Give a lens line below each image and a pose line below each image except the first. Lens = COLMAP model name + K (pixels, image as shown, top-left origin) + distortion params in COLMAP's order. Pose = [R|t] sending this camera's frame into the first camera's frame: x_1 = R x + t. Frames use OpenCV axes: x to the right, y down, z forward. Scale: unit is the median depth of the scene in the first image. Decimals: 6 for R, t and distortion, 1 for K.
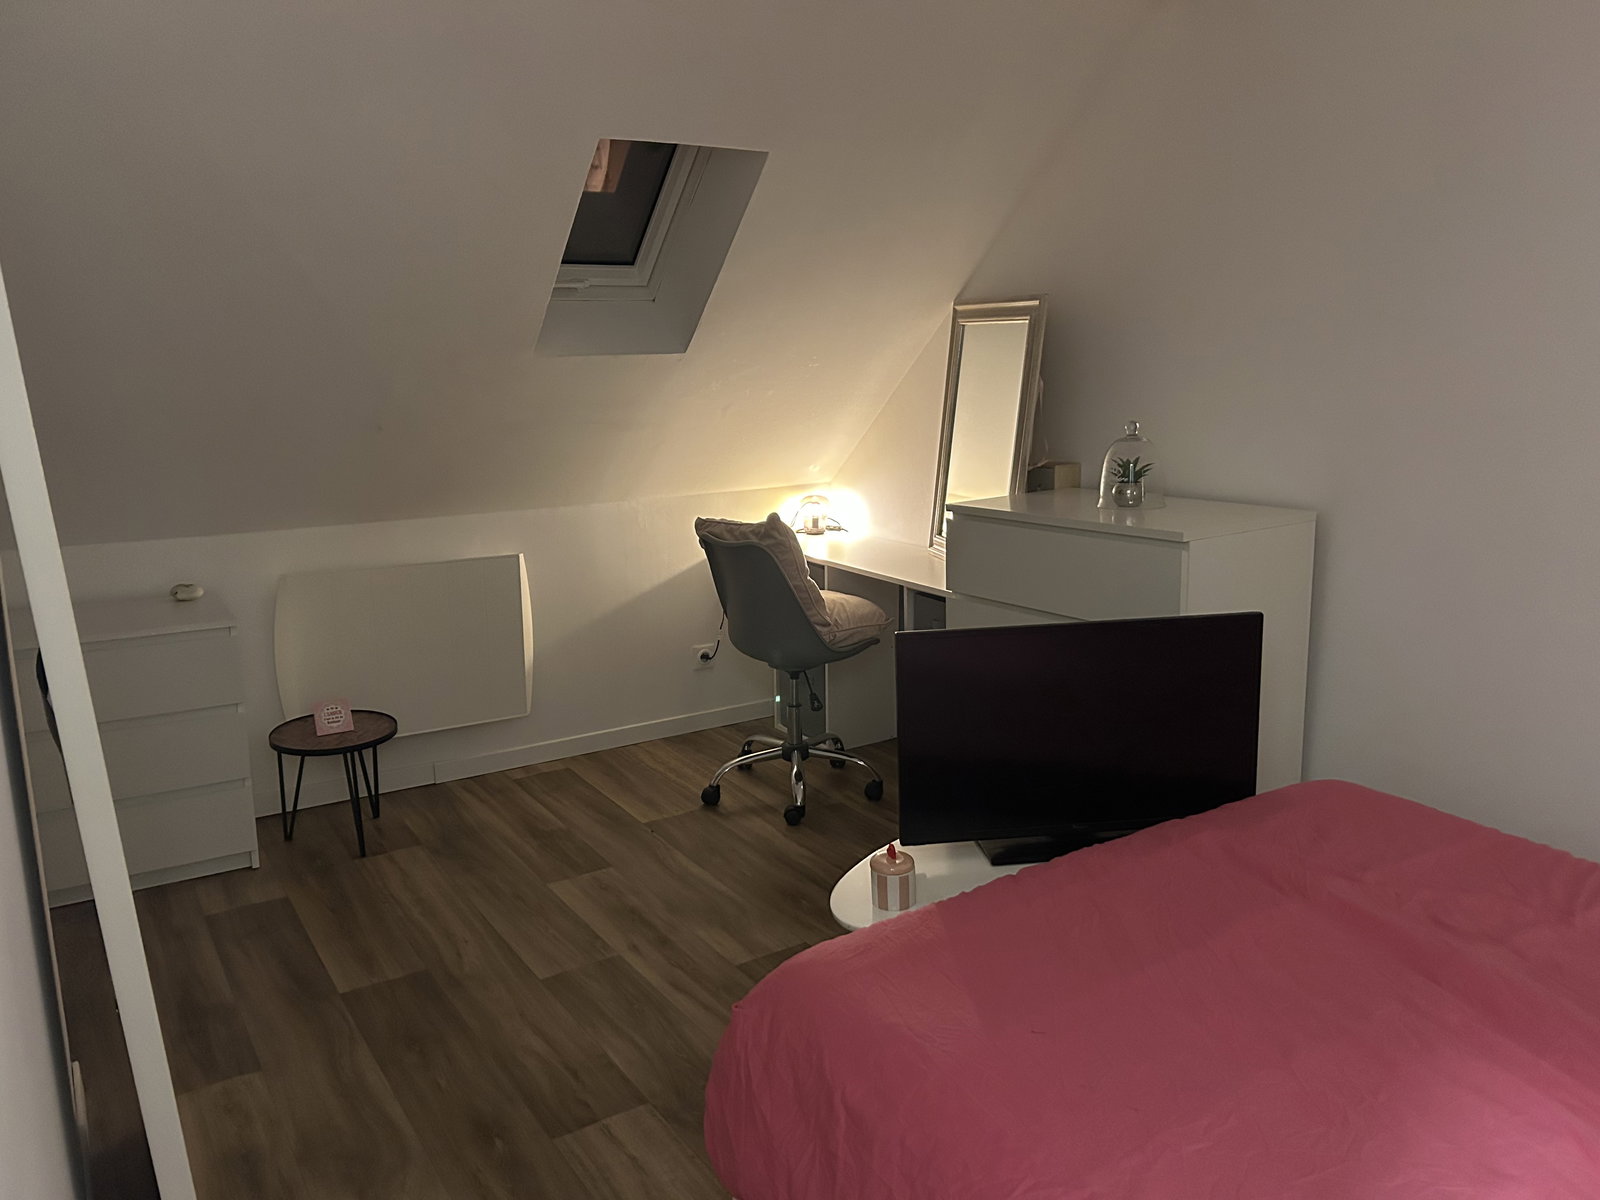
lens RADIAL K [[1232.6, 0, 800.0], [0, 1232.6, 600.0], [0, 0, 1]] dist [0.129885, -0.194367]
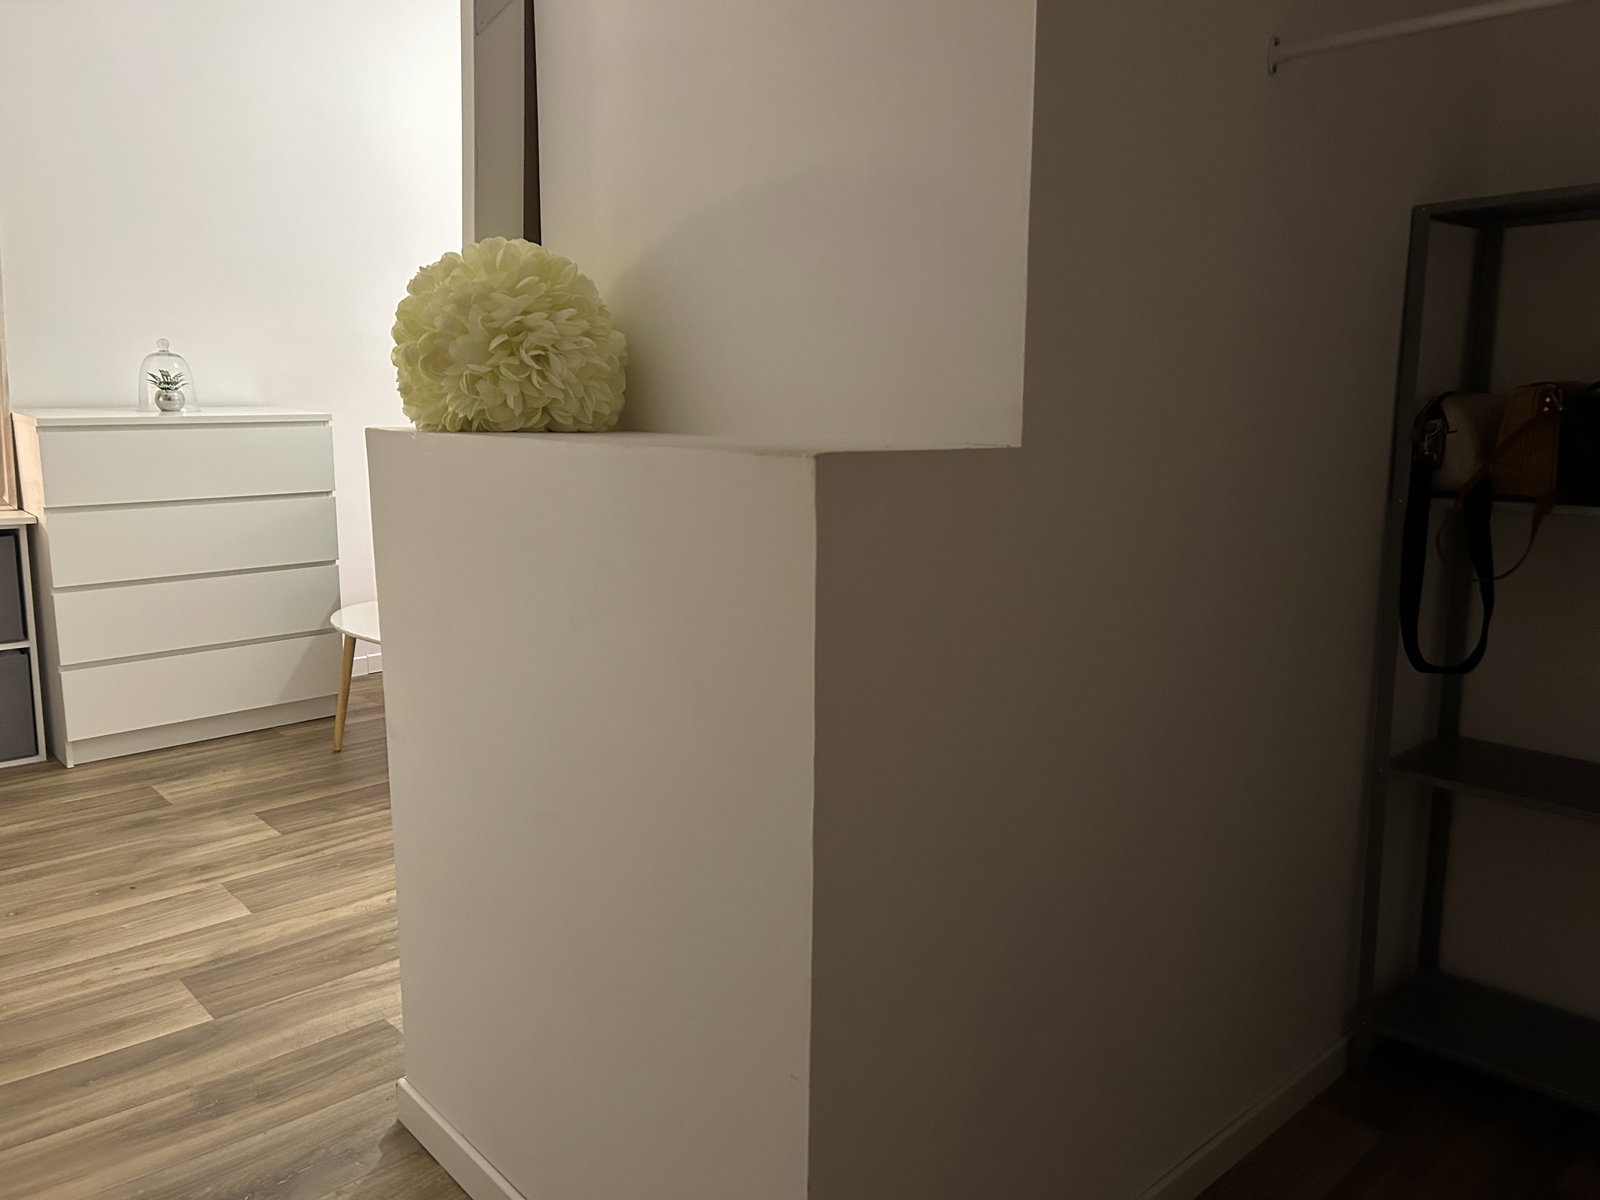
lens RADIAL K [[1236.0, 0, 800.0], [0, 1236.0, 600.0], [0, 0, 1]] dist [0.029390, 0.000587]
pose [[-0.179725, -0.159738, 0.970661, -0.886512], [0.184410, 0.963764, 0.192748, -0.016792], [-0.966277, 0.213641, -0.143755, 0.540385]]
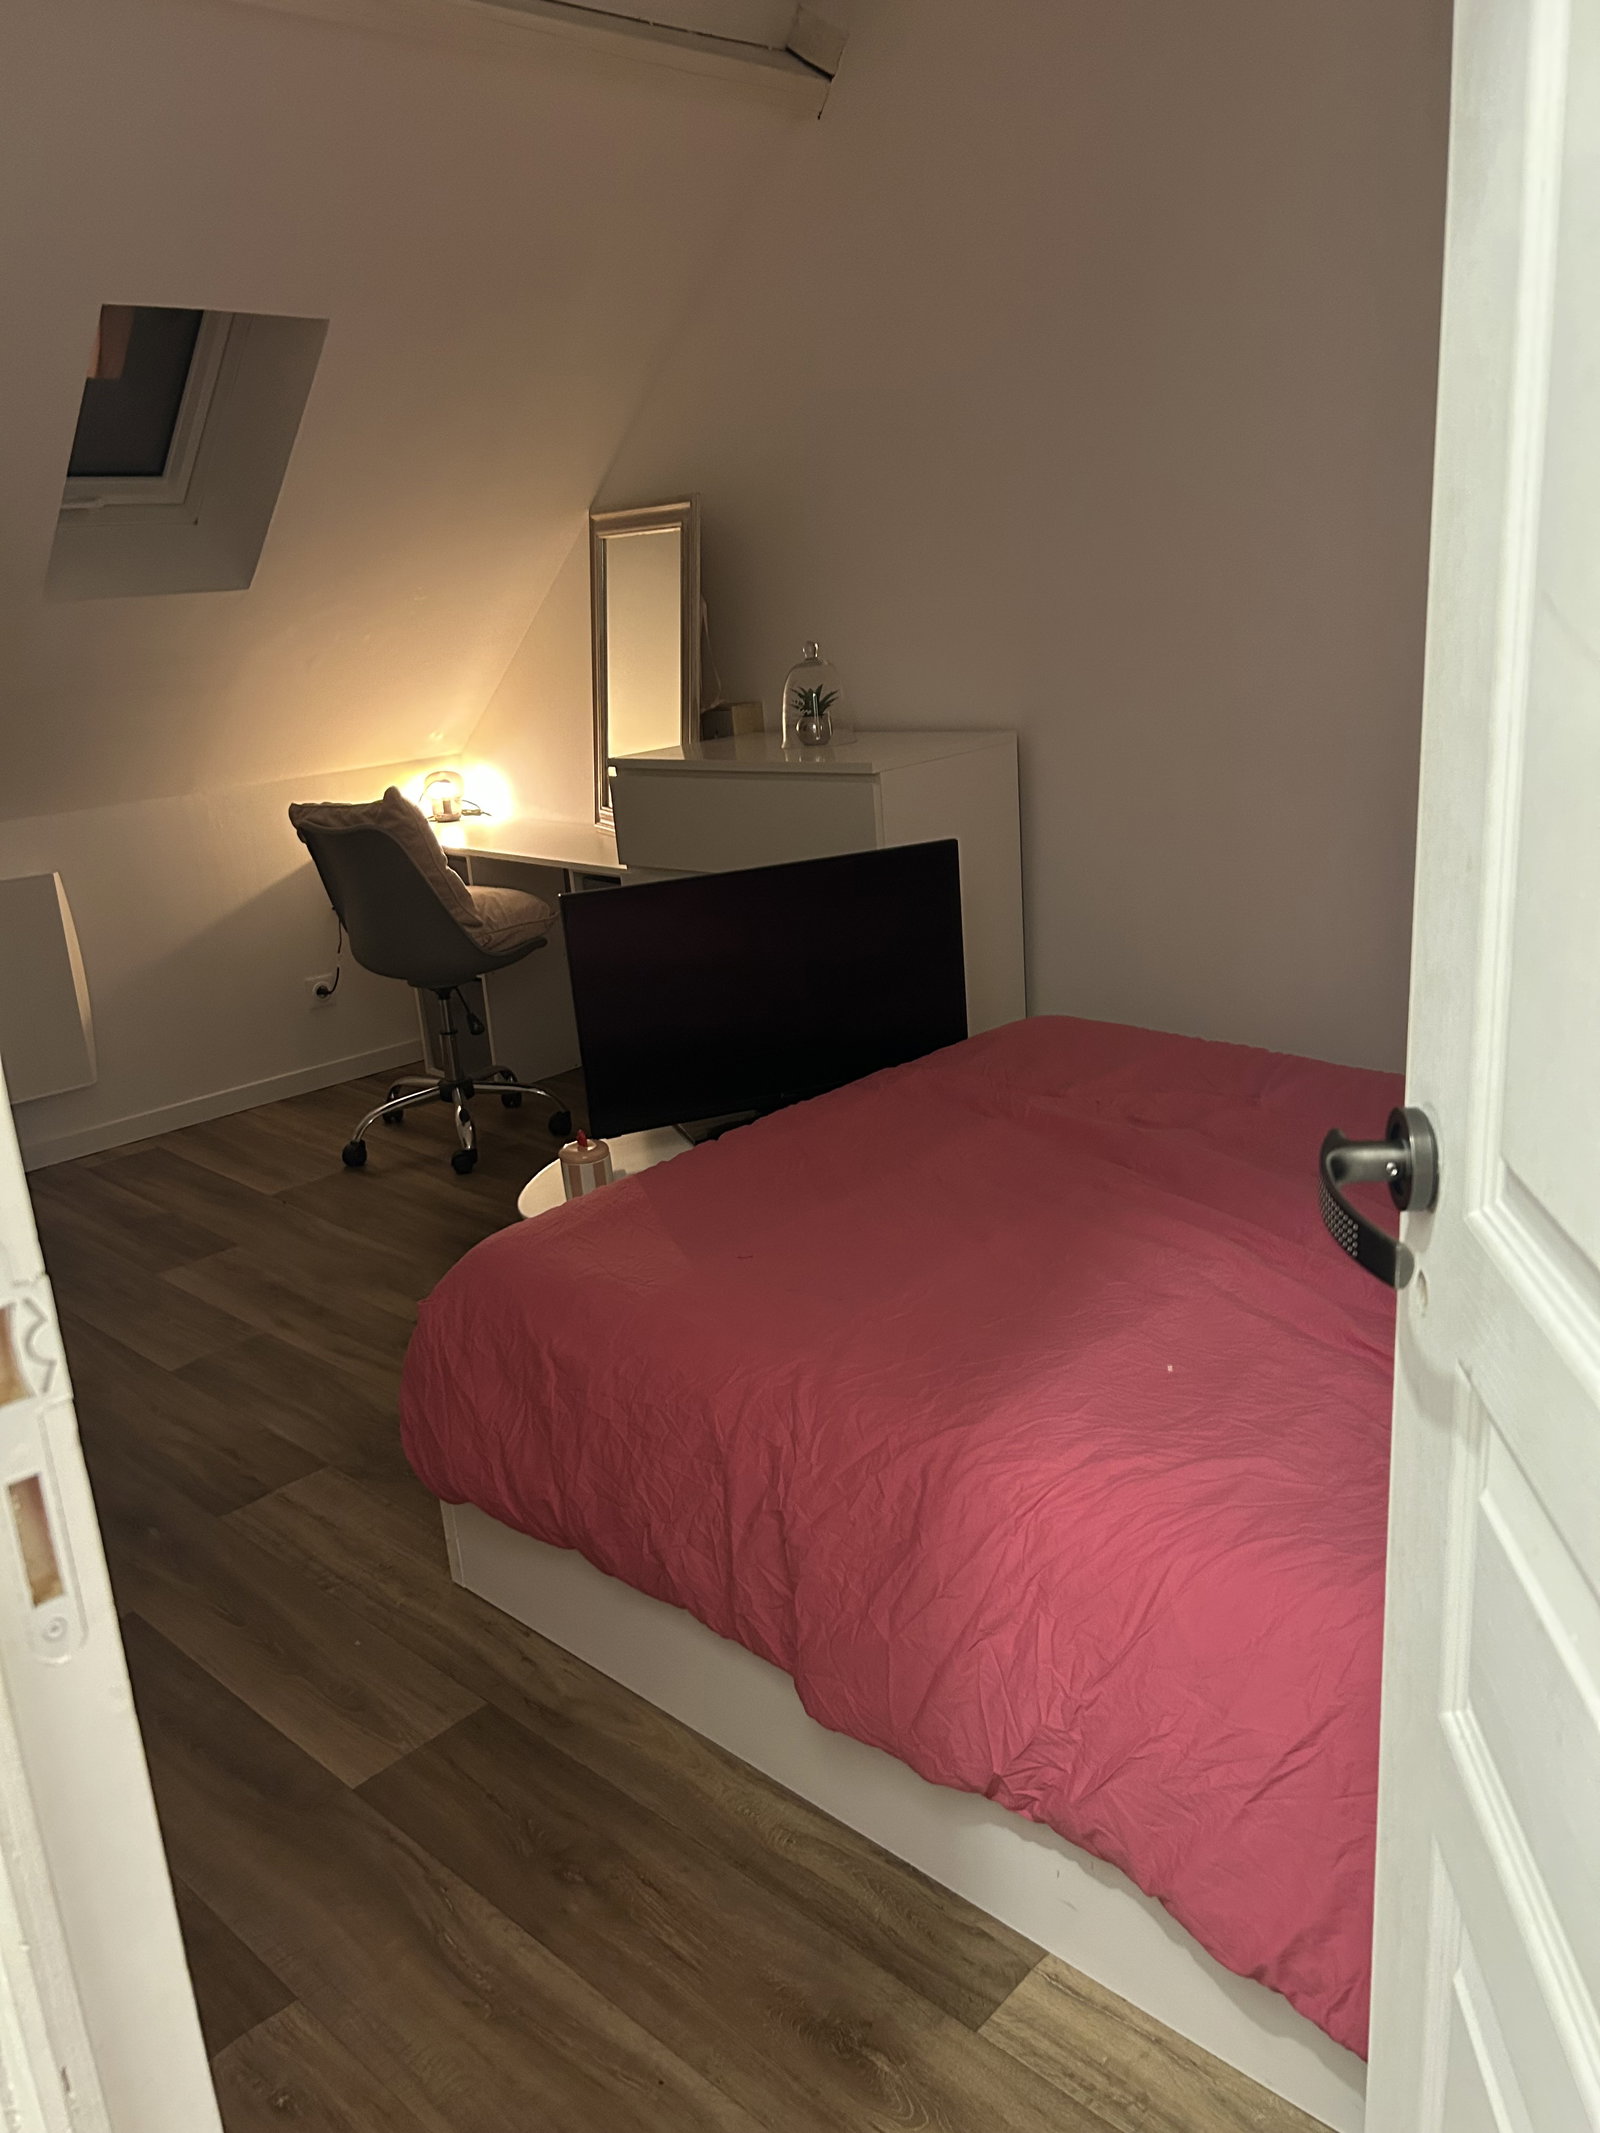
lens RADIAL K [[1643.2, 0, 800.0], [0, 1643.2, 1066.5], [0, 0, 1]] dist [0.129885, -0.194367]
pose [[0.971825, -0.114948, 0.205777, -0.006492], [0.098425, 0.991171, 0.088838, 0.038061], [-0.214172, -0.066082, 0.974558, -0.111472]]
